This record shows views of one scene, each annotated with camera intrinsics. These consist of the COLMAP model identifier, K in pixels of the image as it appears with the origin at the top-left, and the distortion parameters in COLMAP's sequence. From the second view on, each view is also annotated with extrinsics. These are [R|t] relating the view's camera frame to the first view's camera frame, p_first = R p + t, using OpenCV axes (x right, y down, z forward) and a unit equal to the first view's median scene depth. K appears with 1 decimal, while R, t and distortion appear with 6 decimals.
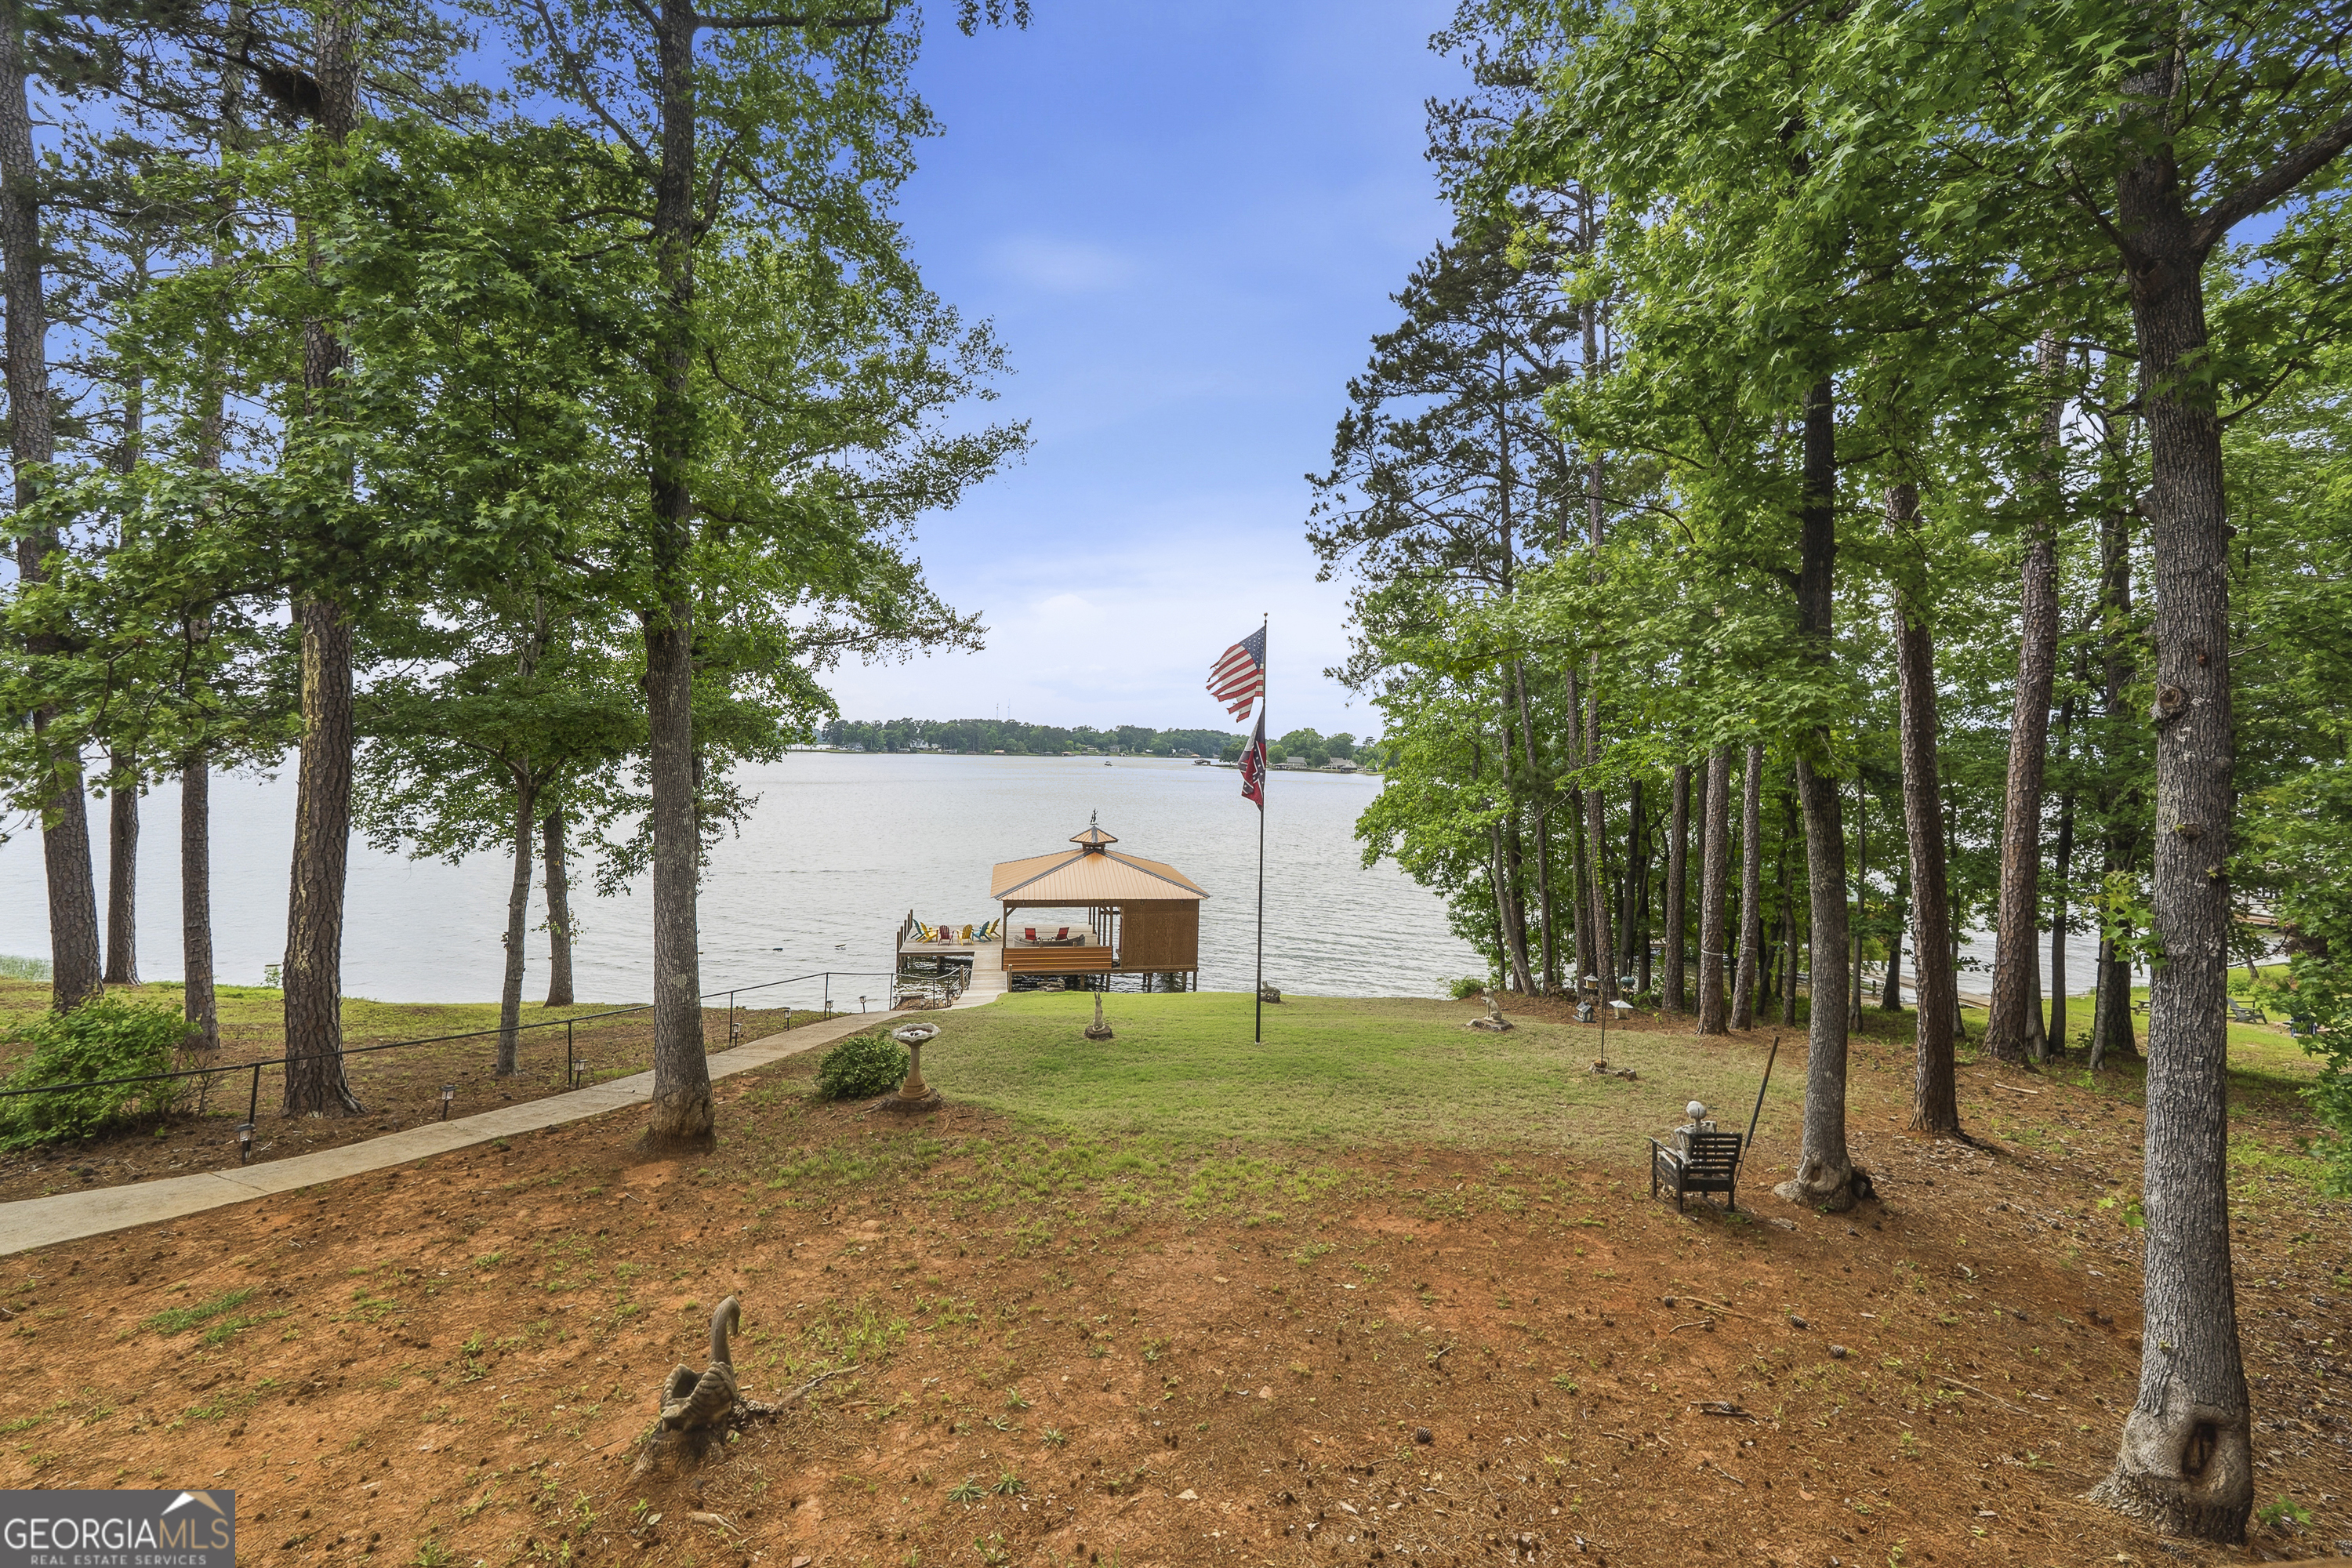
lens RADIAL K [[839.9, 0, 1148.4], [0, 839.9, 766.4], [0, 0, 1]] dist [-0.021082, -0.000054]
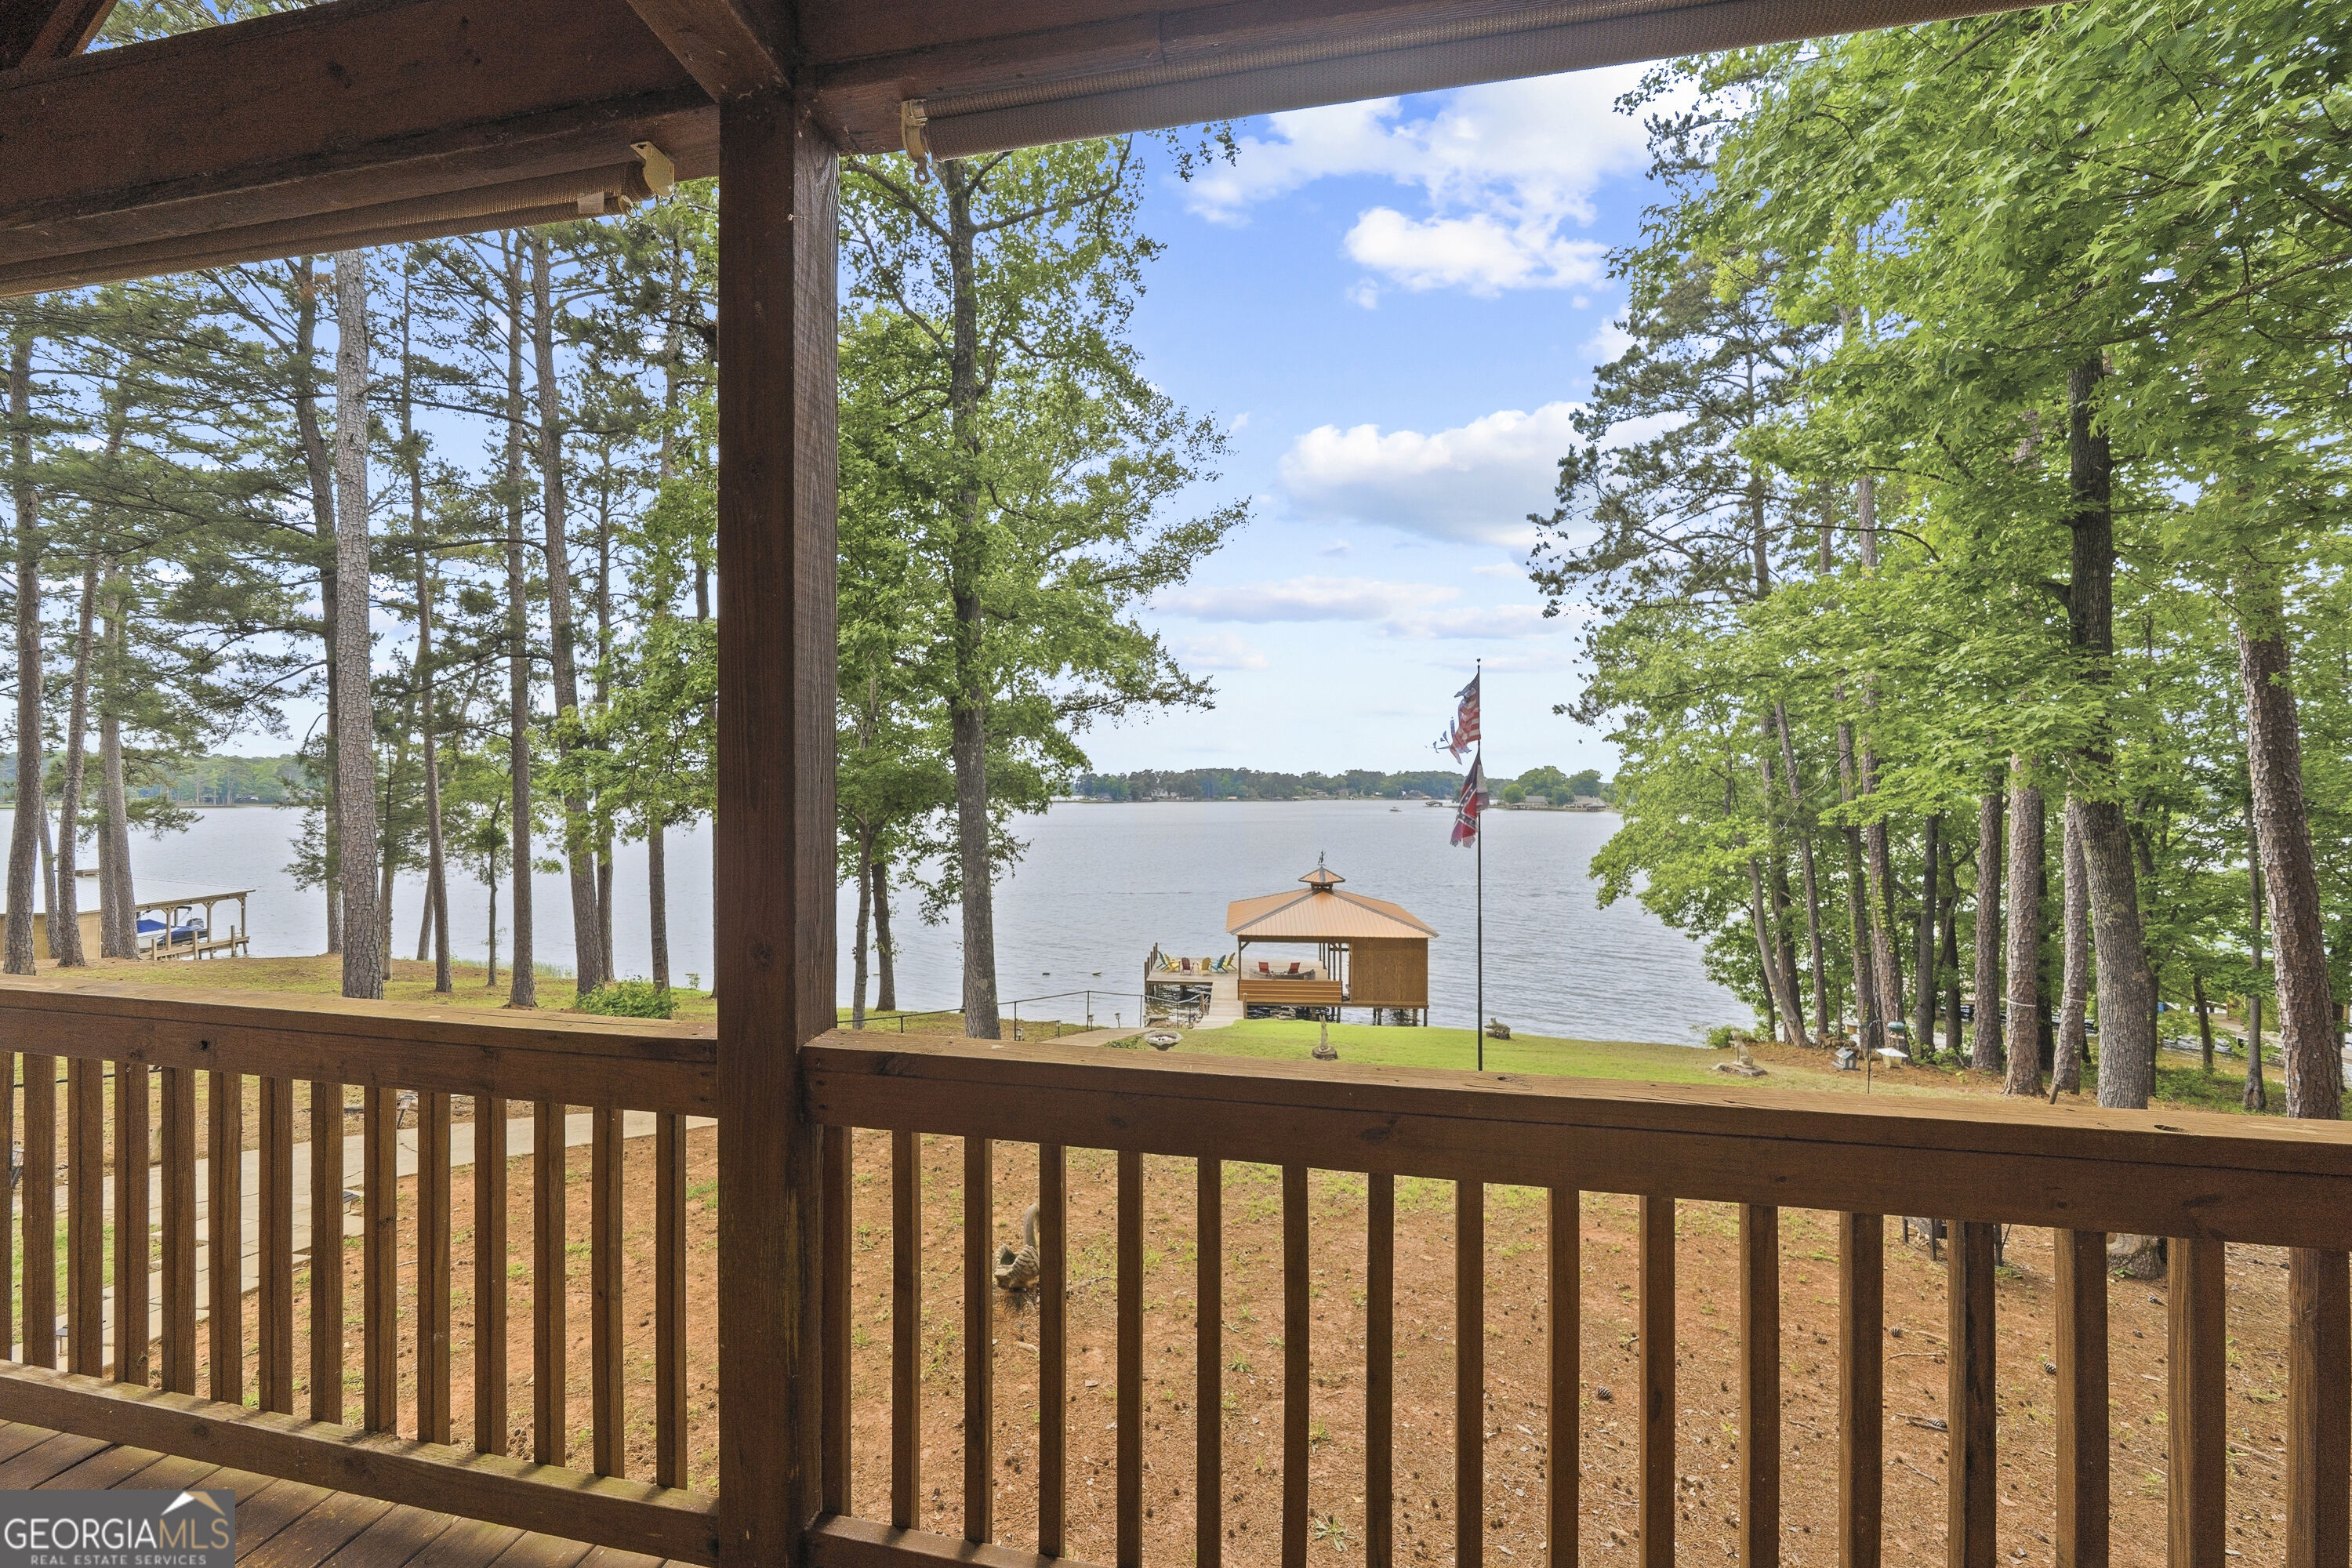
lens RADIAL K [[865.5, 0, 1180.6], [0, 865.5, 792.4], [0, 0, 1]] dist [-0.002153, -0.000171]
pose [[0.970581, -0.027508, -0.239198, 0.027444], [0.021734, 0.999406, -0.026743, 0.002918], [0.239792, 0.020758, 0.970602, -0.108090]]
